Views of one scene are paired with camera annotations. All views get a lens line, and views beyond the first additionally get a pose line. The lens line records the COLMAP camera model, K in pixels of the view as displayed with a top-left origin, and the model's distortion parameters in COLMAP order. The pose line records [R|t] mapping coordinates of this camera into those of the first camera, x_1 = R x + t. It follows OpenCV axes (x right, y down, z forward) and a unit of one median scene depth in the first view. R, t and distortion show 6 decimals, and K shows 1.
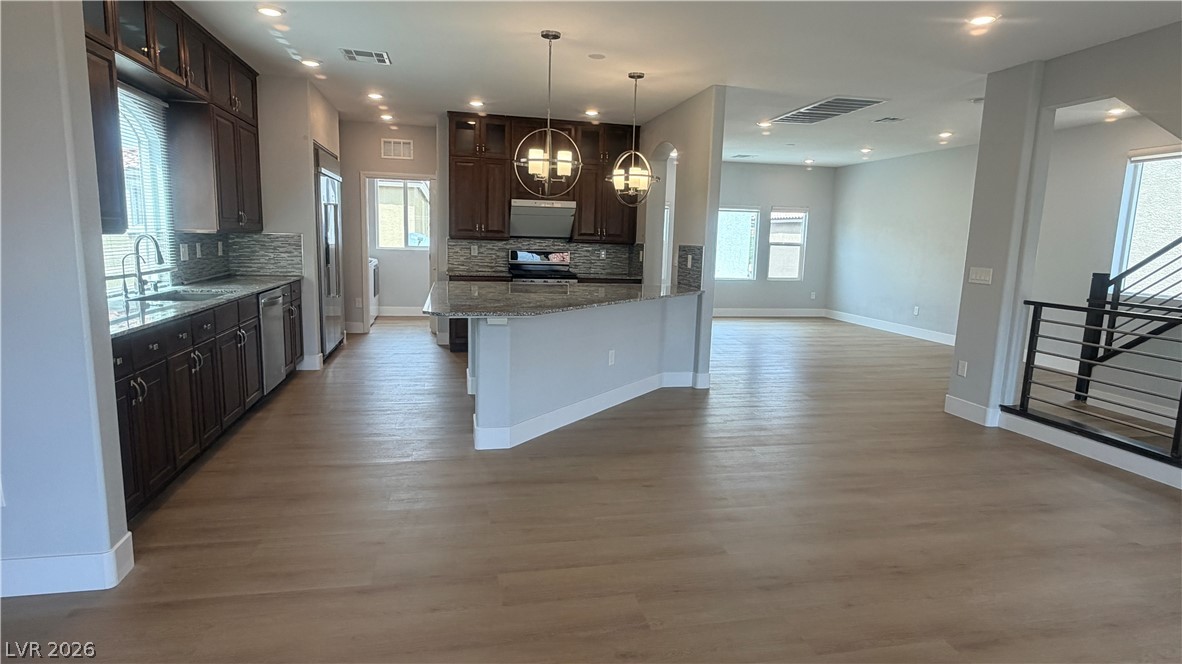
lens RADIAL K [[633.8, 0, 599.3], [0, 633.8, 335.5], [0, 0, 1]] dist [-0.005259, 0.003254]
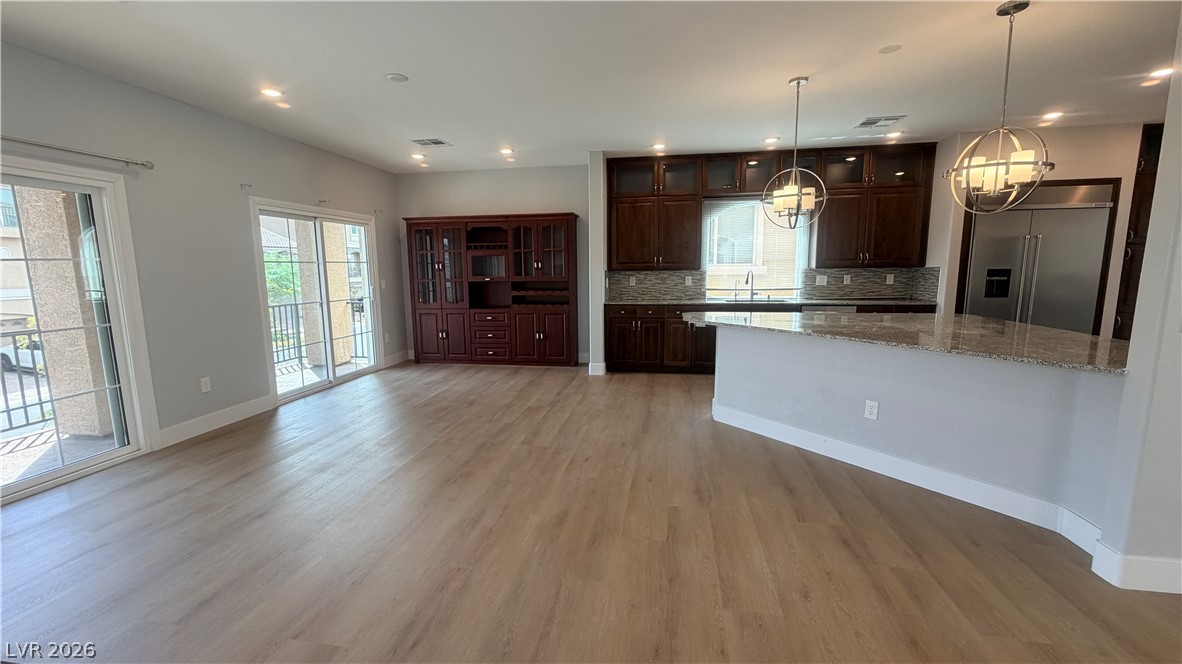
lens RADIAL K [[472.6, 0, 584.9], [0, 472.6, 332.4], [0, 0, 1]] dist [0.002592, -0.000147]
pose [[-0.389177, 0.098073, -0.915927, 0.715743], [-0.140656, 0.976330, 0.164305, -0.111622], [0.910361, 0.192774, -0.366171, 0.866848]]
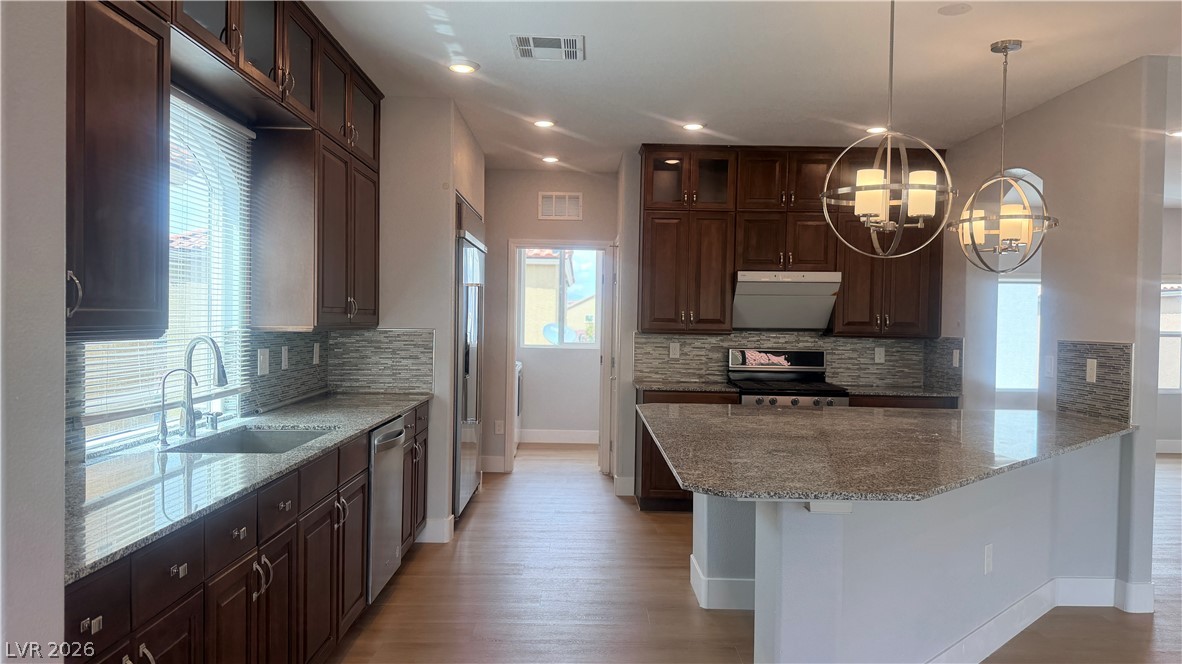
lens RADIAL K [[823.7, 0, 611.5], [0, 823.7, 341.2], [0, 0, 1]] dist [0.053554, -0.067622]
pose [[0.981809, -0.010586, -0.189578, -0.155404], [-0.015249, 0.990824, -0.134298, -0.045142], [0.189260, 0.134746, 0.972638, 0.253792]]
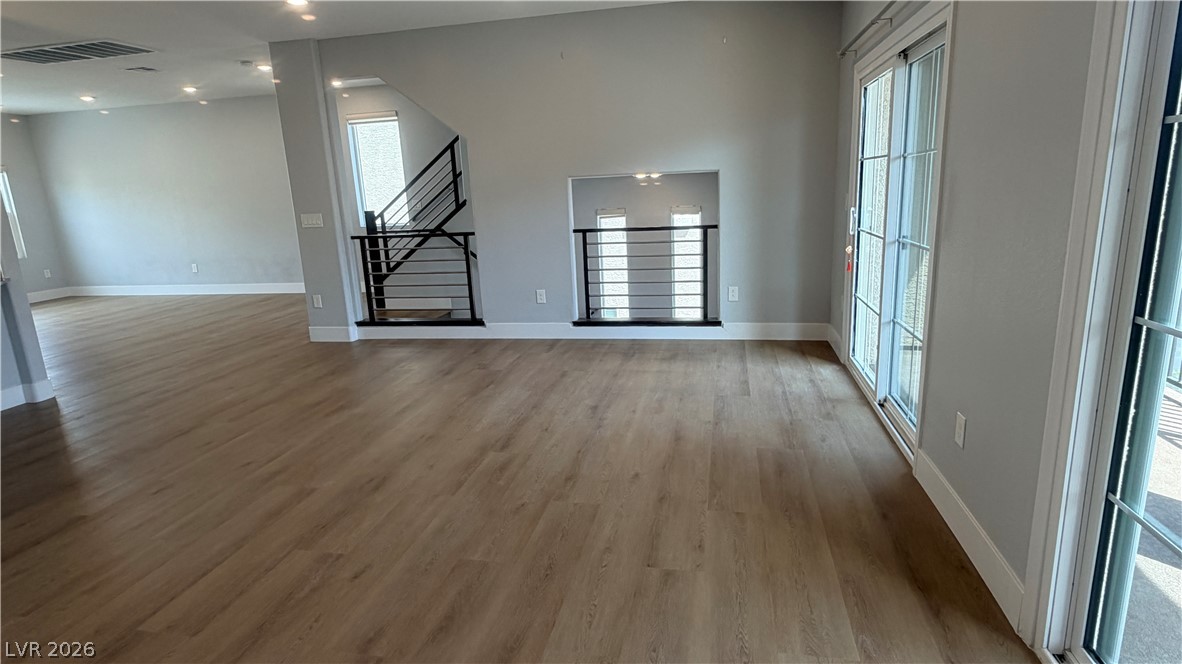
lens RADIAL K [[633.8, 0, 582.9], [0, 633.8, 336.5], [0, 0, 1]] dist [-0.005259, 0.003254]
pose [[0.412364, -0.260209, 0.873068, -0.270028], [0.197072, 0.961129, 0.193374, -0.015744], [-0.889449, 0.092317, 0.447615, 0.042776]]
